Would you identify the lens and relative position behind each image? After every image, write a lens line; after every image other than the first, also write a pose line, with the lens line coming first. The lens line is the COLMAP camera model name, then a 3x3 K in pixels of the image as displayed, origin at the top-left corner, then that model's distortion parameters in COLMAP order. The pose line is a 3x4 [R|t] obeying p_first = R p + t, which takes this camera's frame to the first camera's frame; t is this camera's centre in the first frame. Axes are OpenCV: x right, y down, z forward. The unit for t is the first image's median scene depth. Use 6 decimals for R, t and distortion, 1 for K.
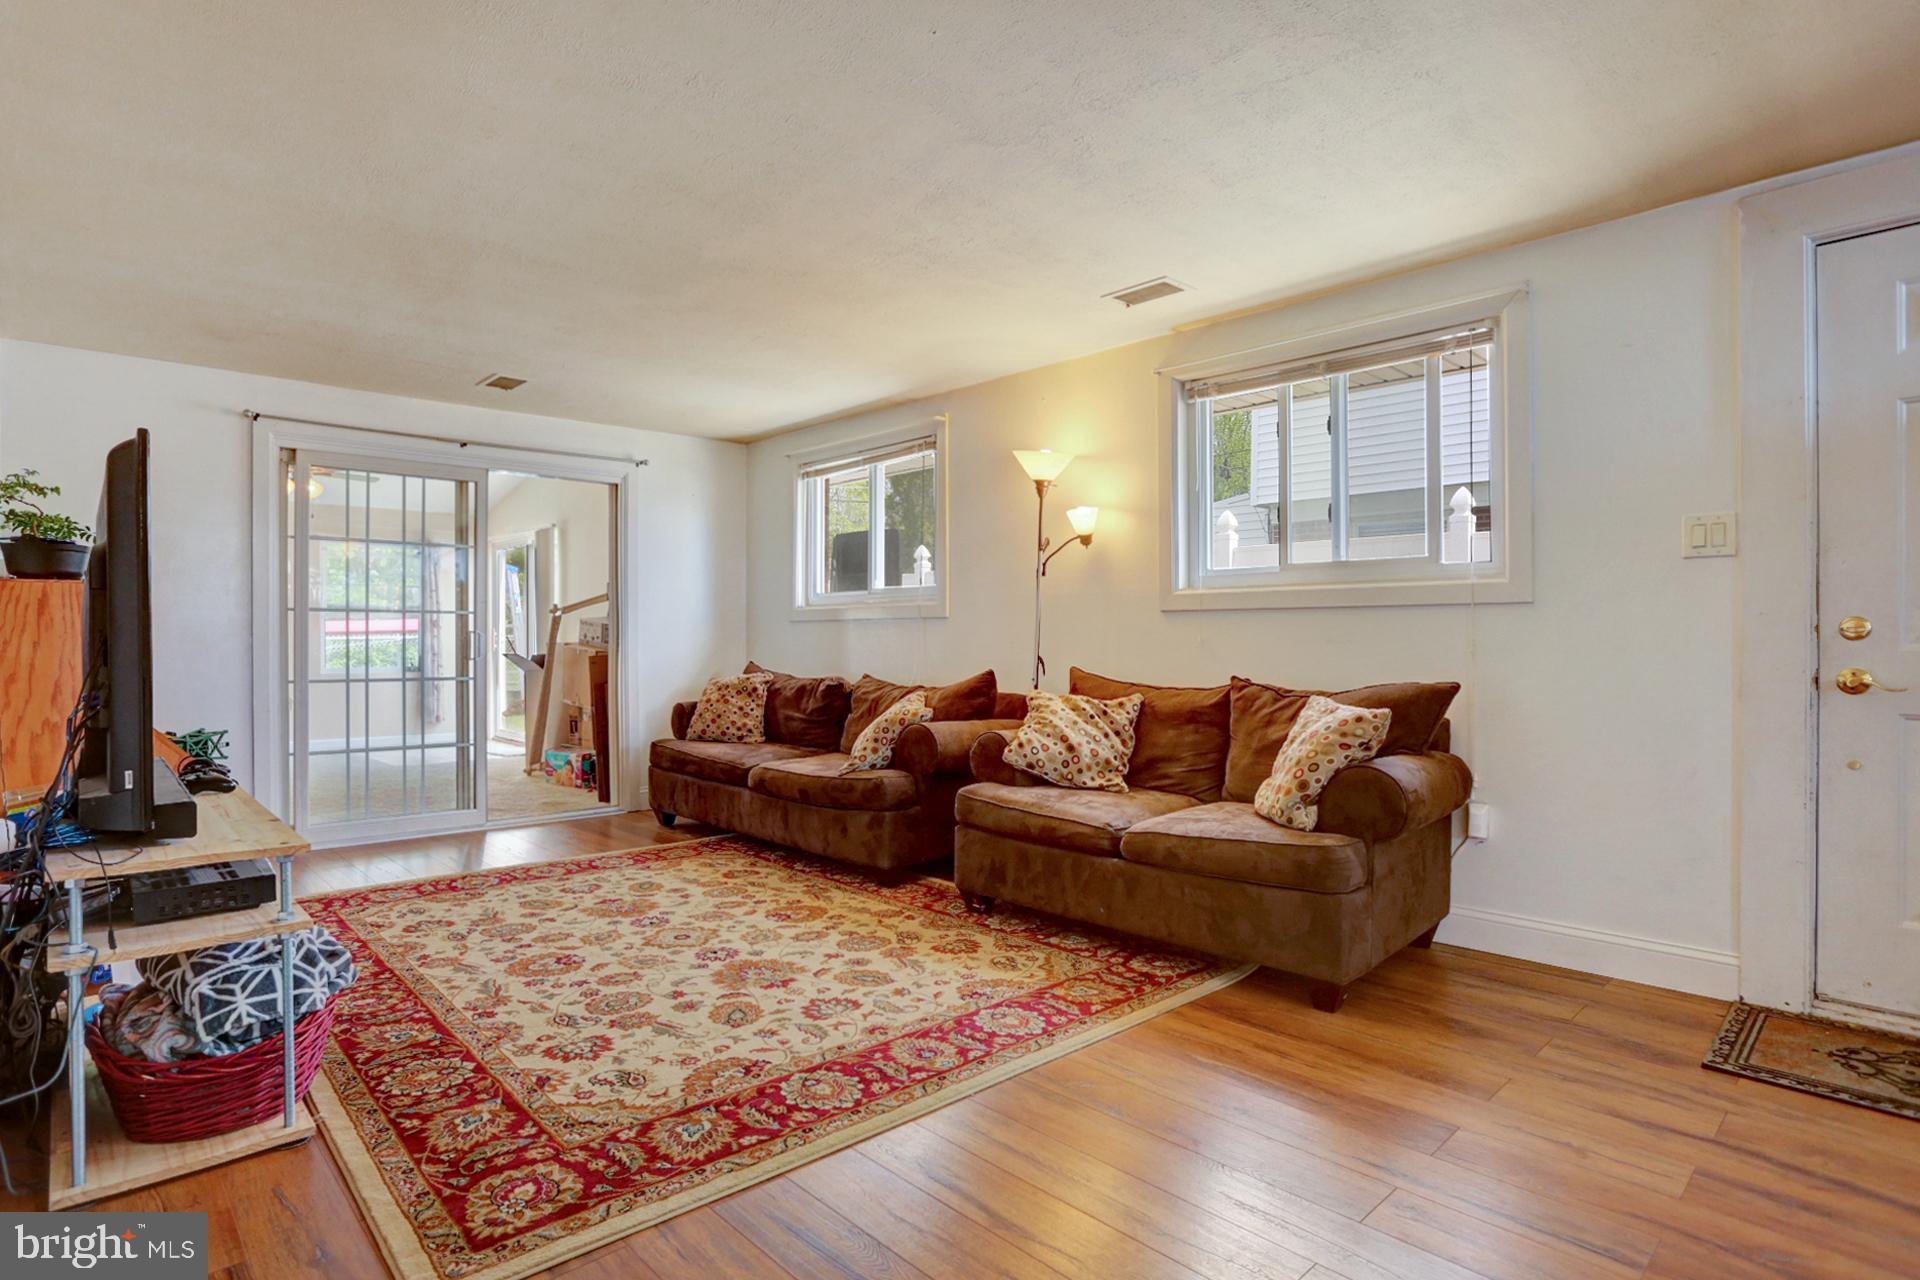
lens RADIAL K [[1000.1, 0, 957.3], [0, 1000.1, 641.6], [0, 0, 1]] dist [-0.066303, 0.032167]
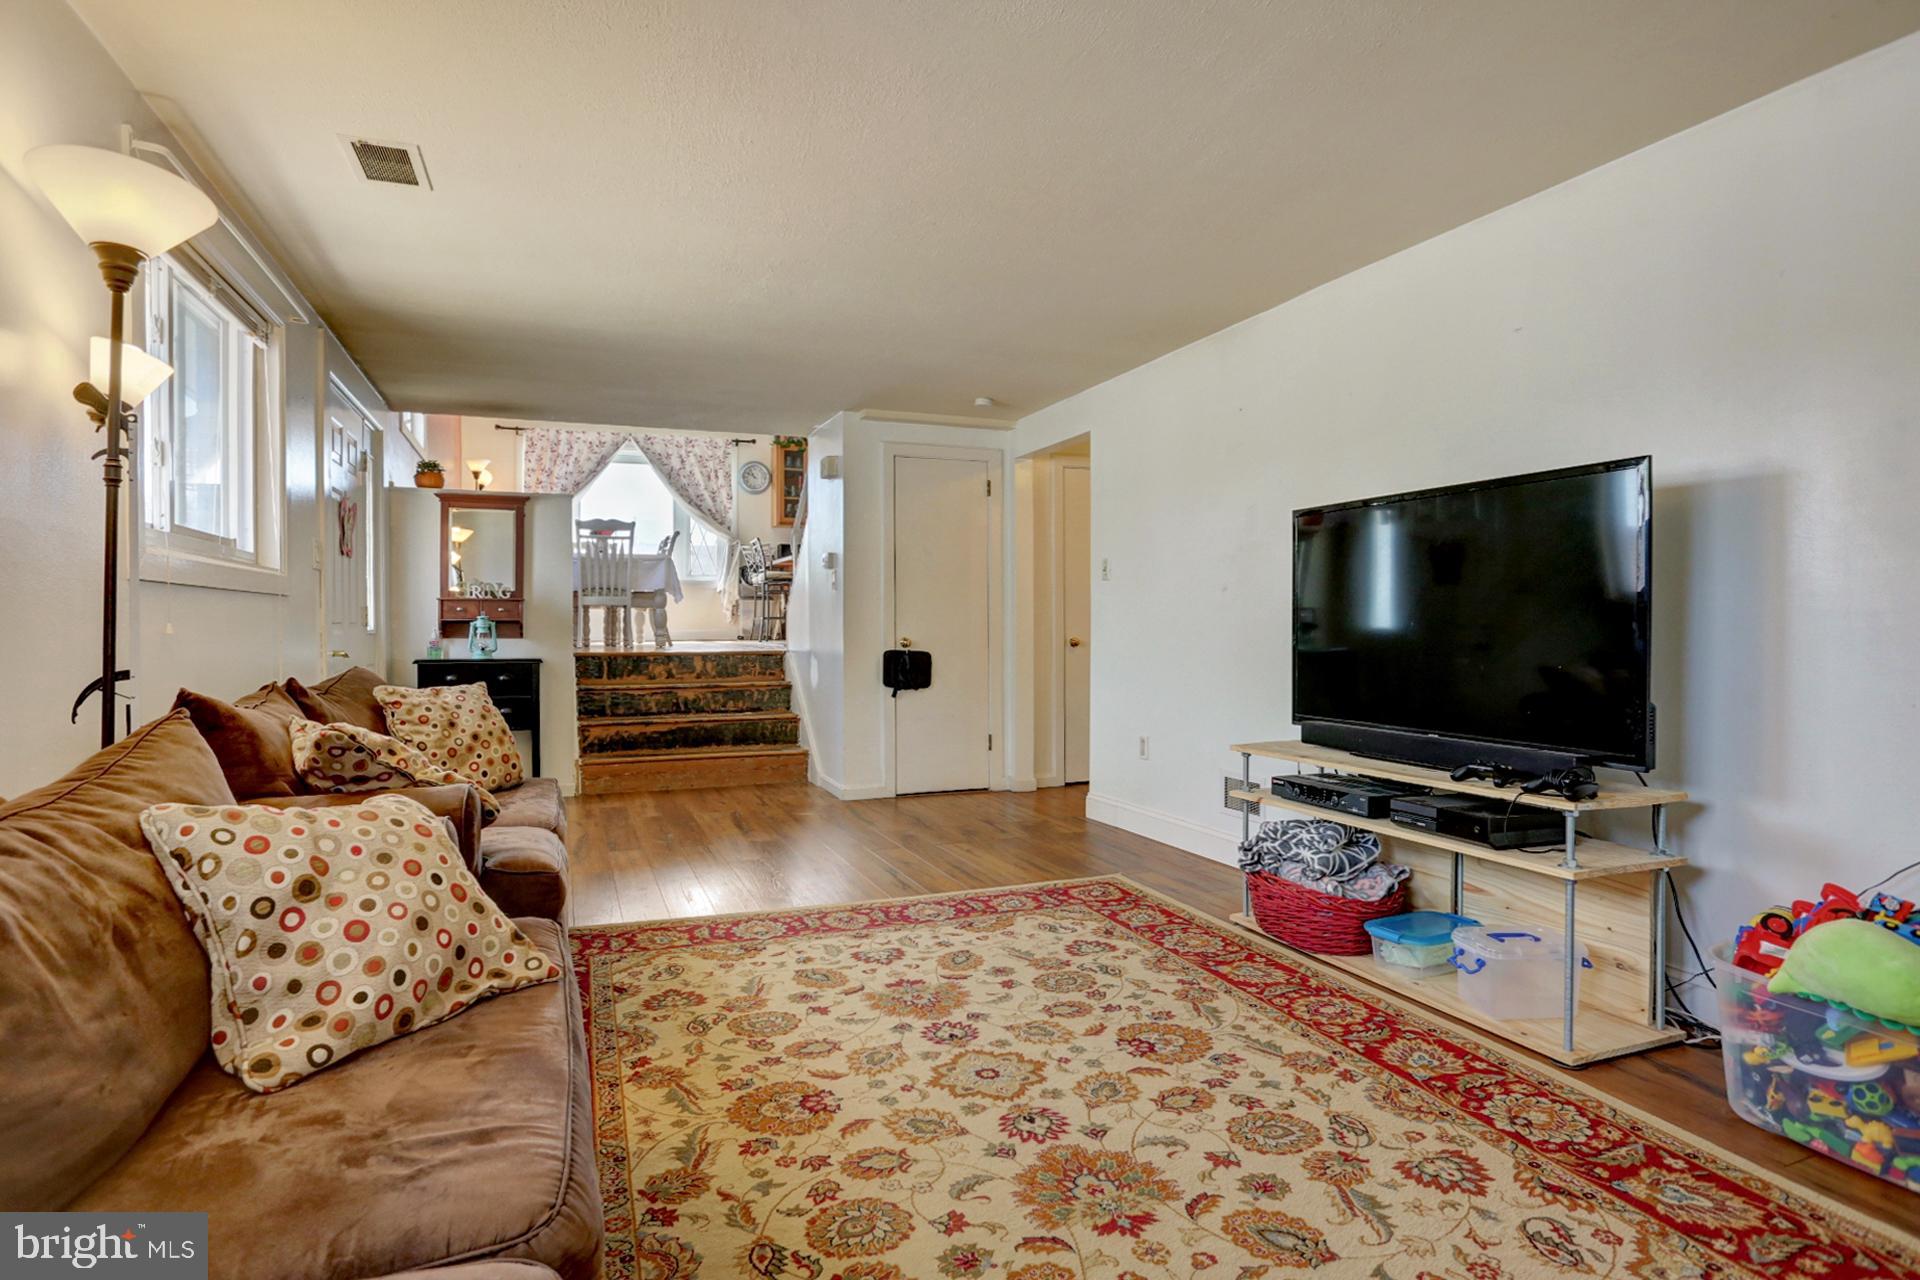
lens RADIAL K [[979.5, 0, 948.1], [0, 979.5, 640.1], [0, 0, 1]] dist [-0.076623, 0.035904]
pose [[-0.924850, -0.000776, 0.380331, -0.608434], [0.007140, 0.999786, 0.019403, -0.006153], [-0.380265, 0.020660, -0.924647, 1.951104]]
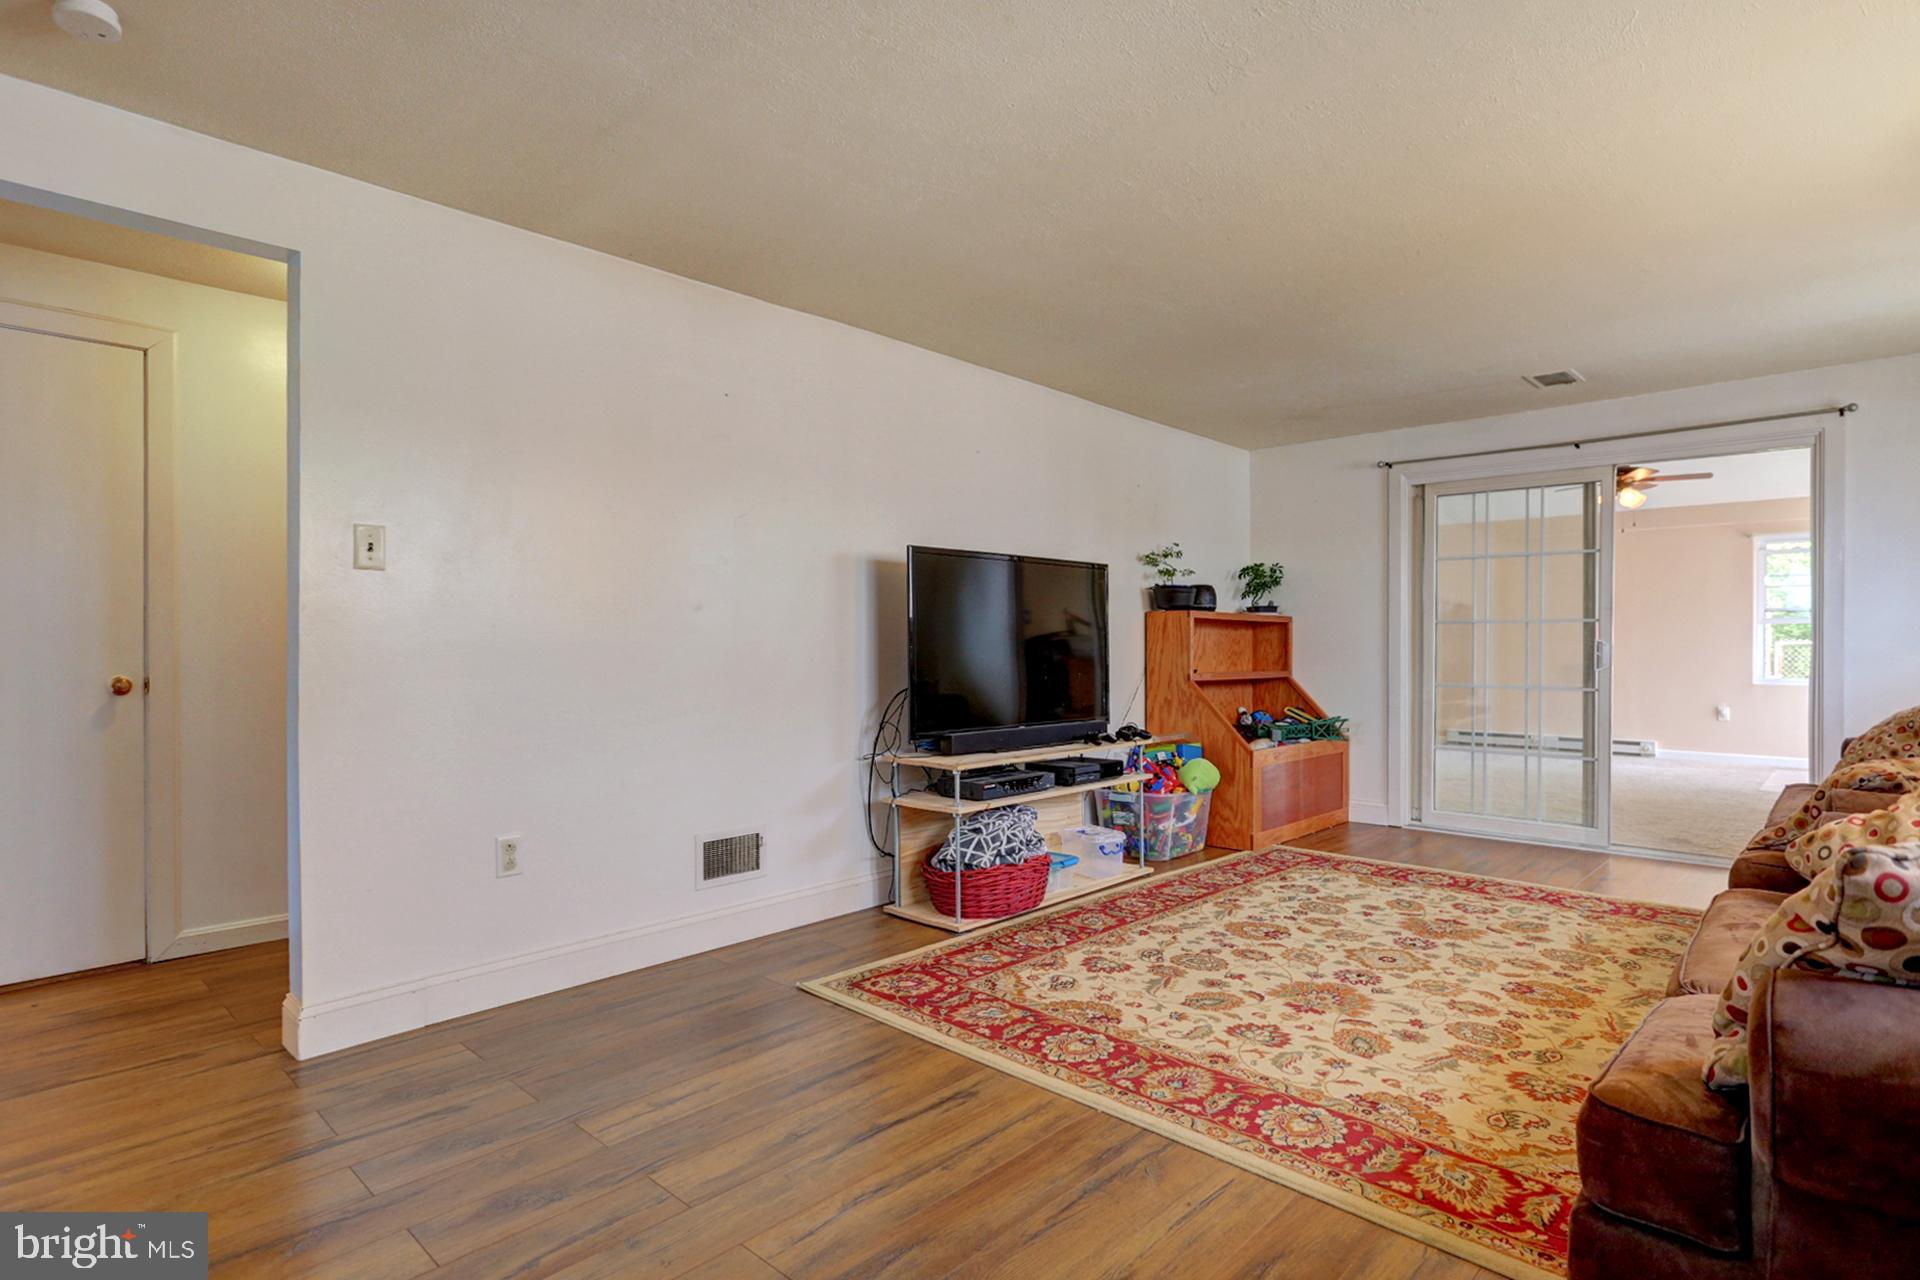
lens RADIAL K [[994.6, 0, 952.9], [0, 994.6, 655.7], [0, 0, 1]] dist [-0.003416, -0.000409]
pose [[0.046464, 0.010226, -0.998868, 0.803773], [-0.001961, 0.999947, 0.010146, -0.005402], [0.998918, 0.001487, 0.046482, 0.650376]]
